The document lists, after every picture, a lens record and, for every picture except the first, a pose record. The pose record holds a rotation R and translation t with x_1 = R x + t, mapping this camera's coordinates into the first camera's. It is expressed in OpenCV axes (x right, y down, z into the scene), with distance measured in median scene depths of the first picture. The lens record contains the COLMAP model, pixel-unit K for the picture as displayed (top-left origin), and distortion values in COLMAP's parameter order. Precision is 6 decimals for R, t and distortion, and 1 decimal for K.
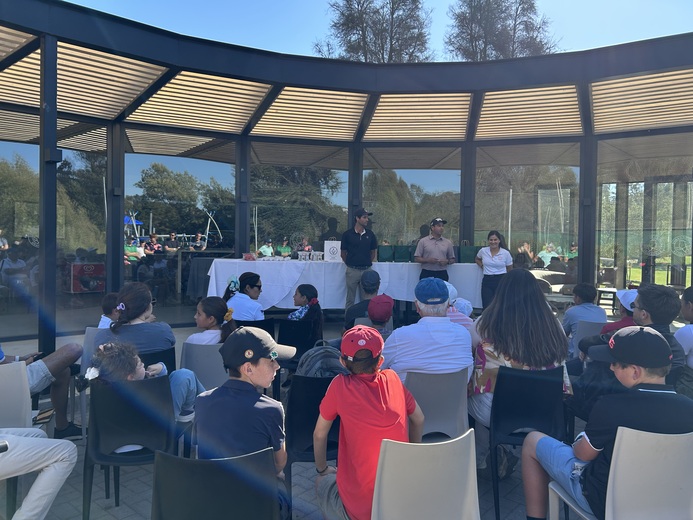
lens RADIAL K [[507.6, 0, 342.4], [0, 507.6, 258.7], [0, 0, 1]] dist [0.025727, -0.003728]
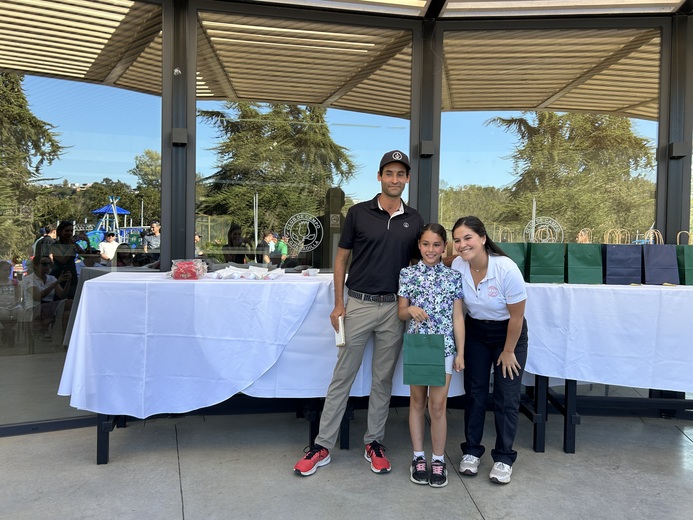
lens RADIAL K [[568.4, 0, 351.0], [0, 568.4, 254.8], [0, 0, 1]] dist [0.040697, -0.042682]
pose [[0.999960, 0.005288, -0.007153, -0.039973], [-0.005289, 0.999986, -0.000201, -0.014938], [0.007152, 0.000239, 0.999974, 0.496018]]
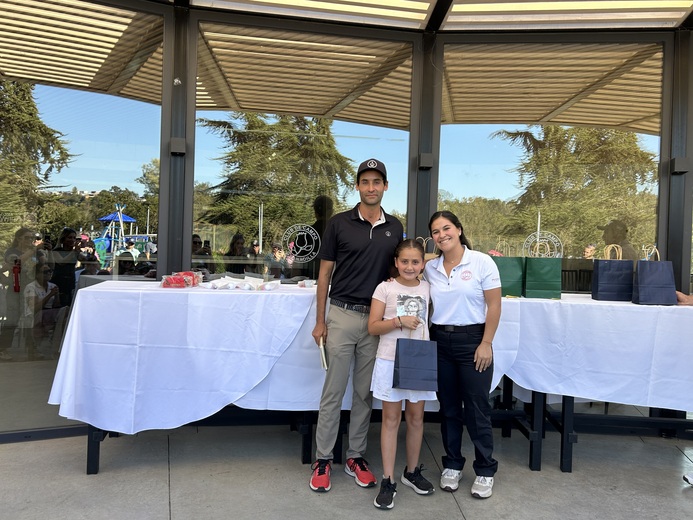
lens RADIAL K [[568.4, 0, 347.3], [0, 568.4, 255.9], [0, 0, 1]] dist [0.040697, -0.042682]
pose [[0.999581, 0.019364, -0.021494, -0.033363], [-0.019734, 0.999658, -0.017157, -0.015860], [0.021154, 0.017574, 0.999622, 0.498983]]
